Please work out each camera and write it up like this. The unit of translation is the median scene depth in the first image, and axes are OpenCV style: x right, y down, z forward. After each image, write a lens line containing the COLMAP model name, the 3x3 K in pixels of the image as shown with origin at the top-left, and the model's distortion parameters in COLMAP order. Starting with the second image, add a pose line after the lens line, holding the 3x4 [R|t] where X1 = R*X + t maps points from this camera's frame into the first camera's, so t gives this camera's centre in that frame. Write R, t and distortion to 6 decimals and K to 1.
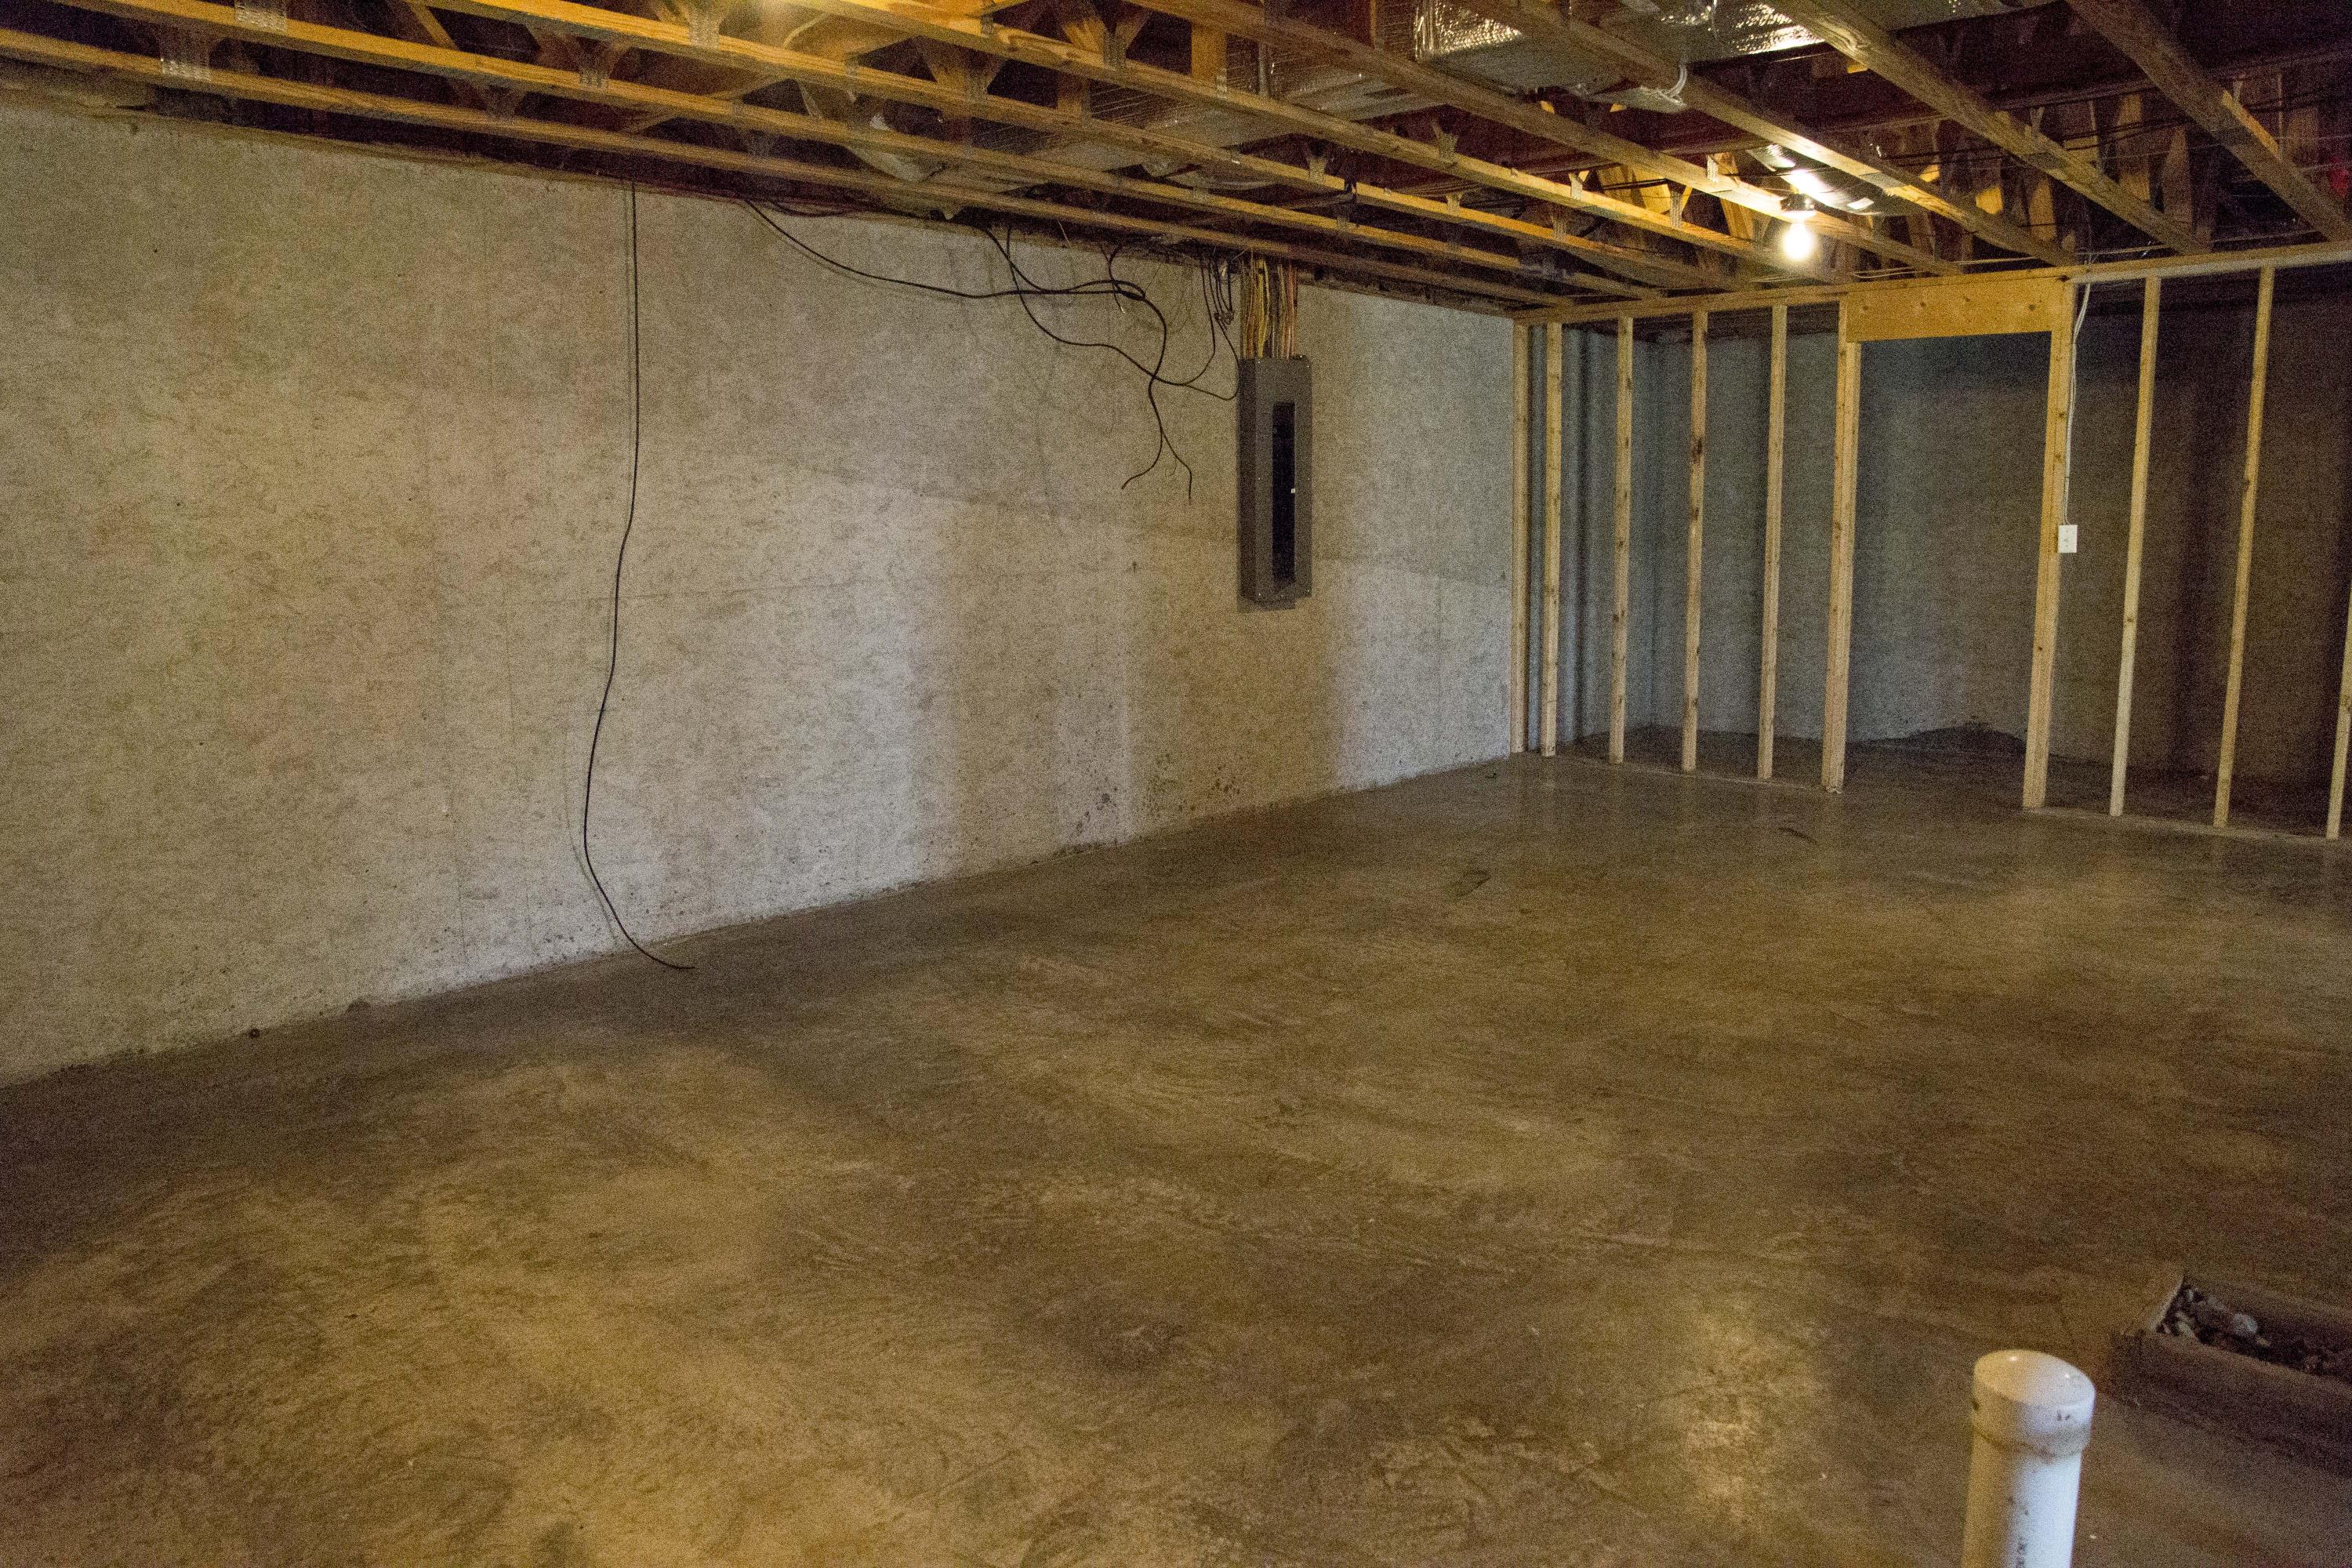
lens RADIAL K [[1663.5, 0, 1176.0], [0, 1663.5, 784.0], [0, 0, 1]] dist [-0.151826, 0.119650]
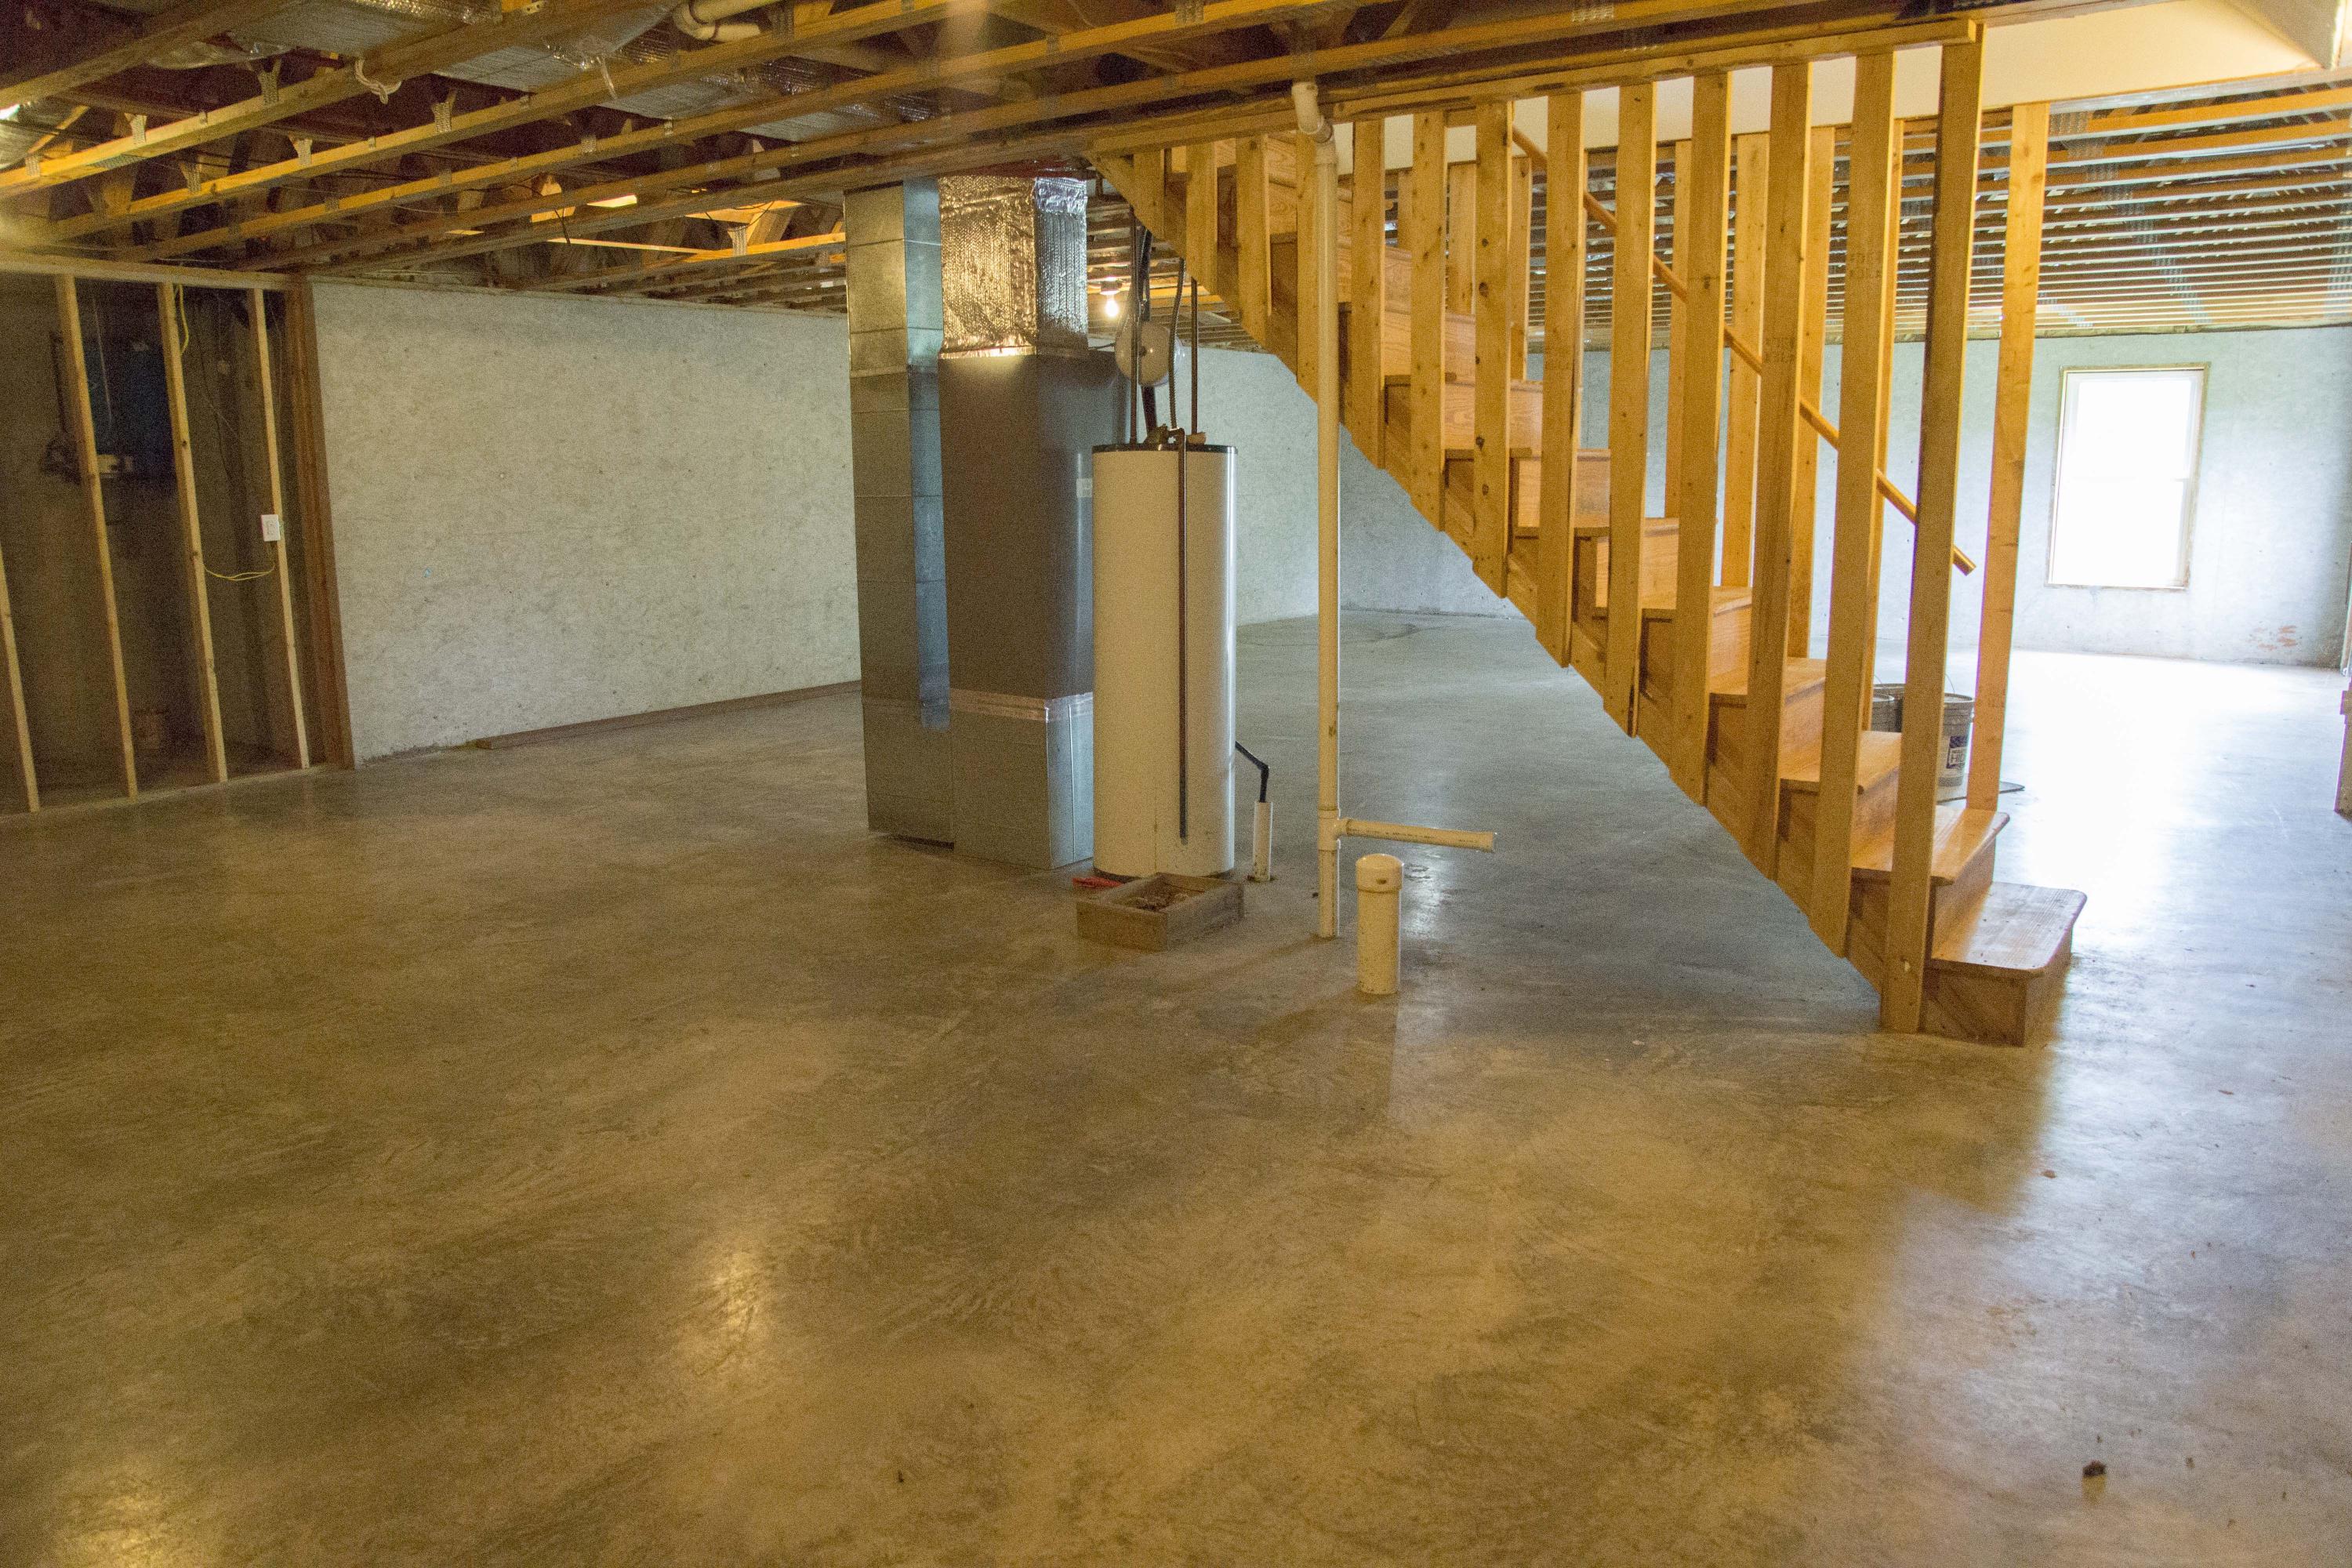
lens RADIAL K [[1663.5, 0, 1176.0], [0, 1663.5, 784.0], [0, 0, 1]] dist [-0.151826, 0.119650]
pose [[-0.120306, -0.171053, 0.977889, -1.070021], [0.171973, 0.966560, 0.190229, -0.146403], [-0.977728, 0.191056, -0.086866, 0.911362]]
